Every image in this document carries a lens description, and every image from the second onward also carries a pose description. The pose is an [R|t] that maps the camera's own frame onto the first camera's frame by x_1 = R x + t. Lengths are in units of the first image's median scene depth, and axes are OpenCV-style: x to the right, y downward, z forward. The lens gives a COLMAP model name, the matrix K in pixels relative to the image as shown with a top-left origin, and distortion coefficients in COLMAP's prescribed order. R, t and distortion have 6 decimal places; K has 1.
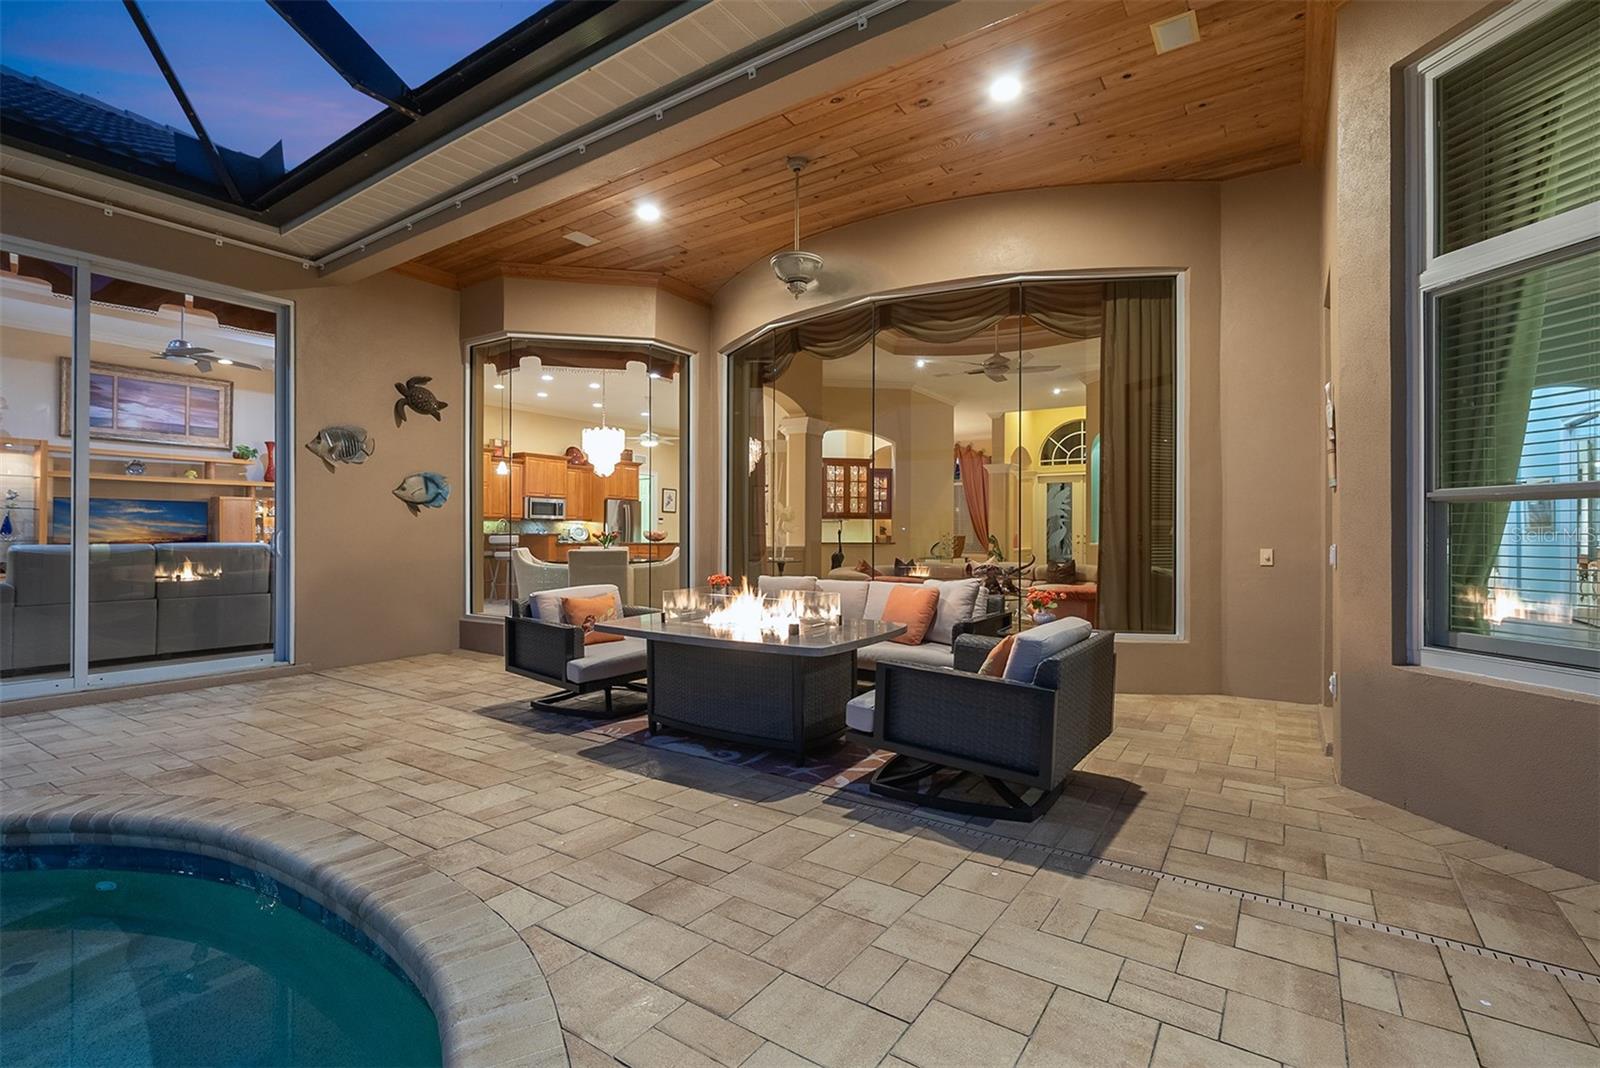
lens RADIAL K [[746.4, 0, 800.0], [0, 746.4, 534.0], [0, 0, 1]] dist [-0.002598, -0.000495]
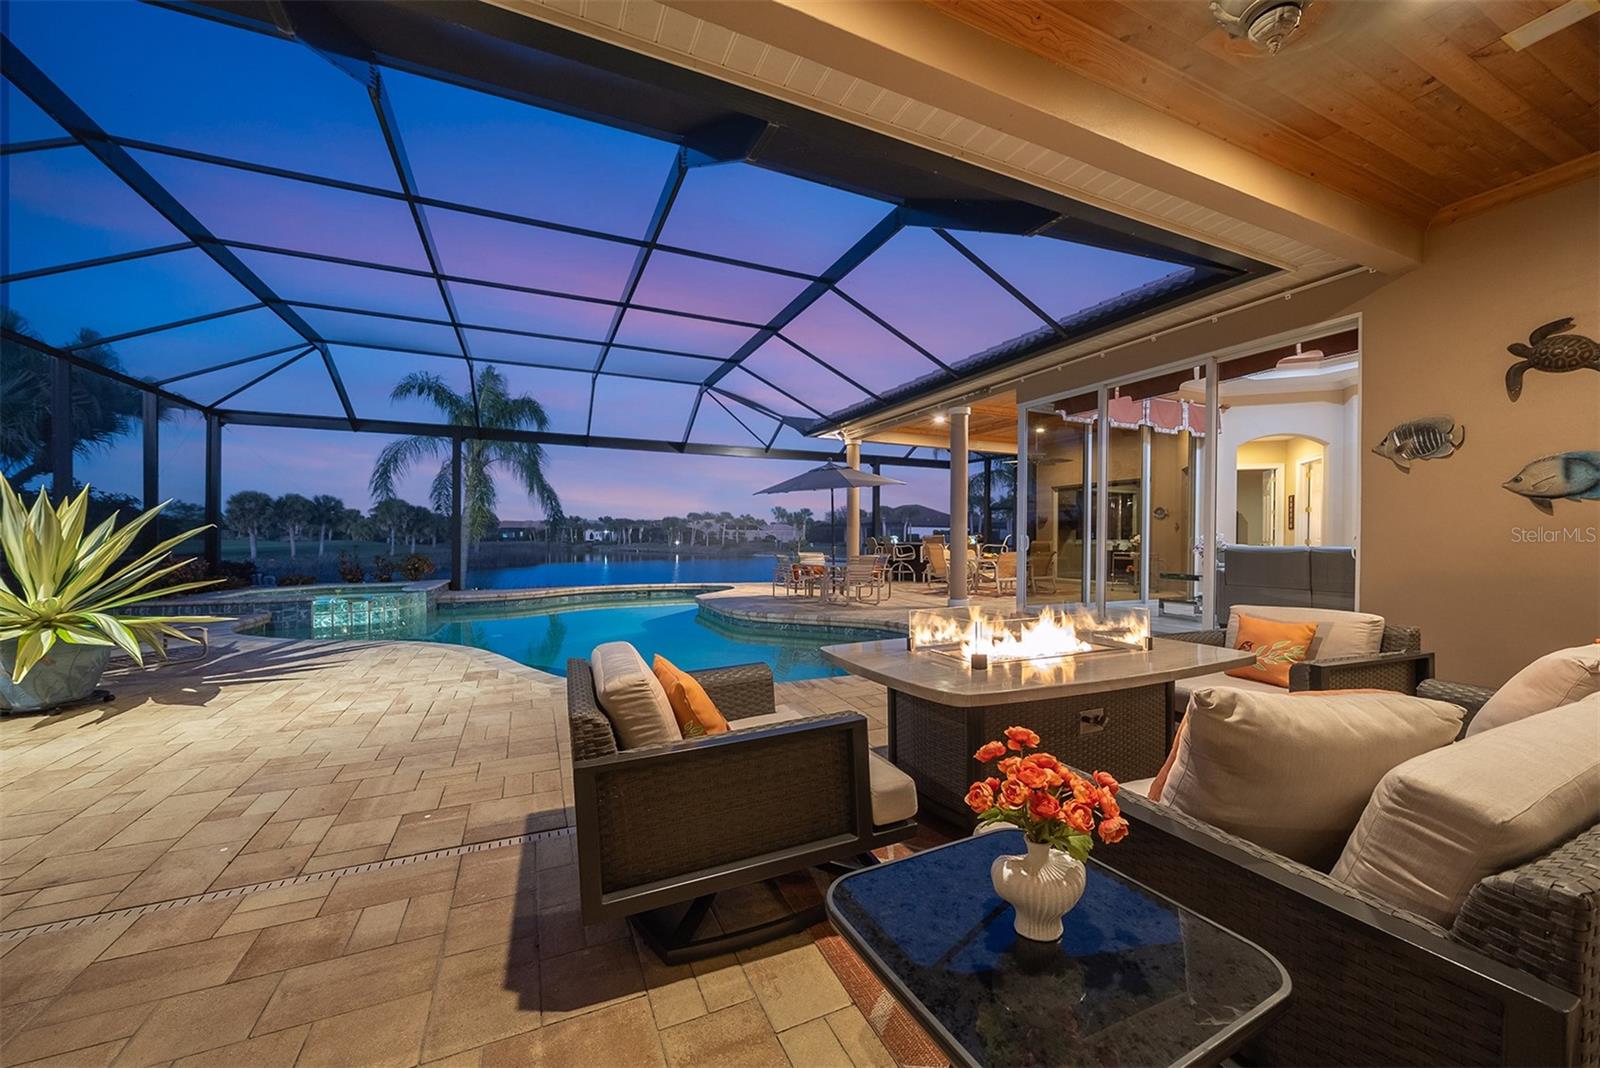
lens RADIAL K [[577.9, 0, 811.8], [0, 577.9, 539.3], [0, 0, 1]] dist [-0.005461, -0.000205]
pose [[-0.506143, -0.000074, -0.862450, 0.389288], [-0.005160, 0.999982, 0.002943, 0.002553], [0.862434, 0.005939, -0.506134, 0.764905]]
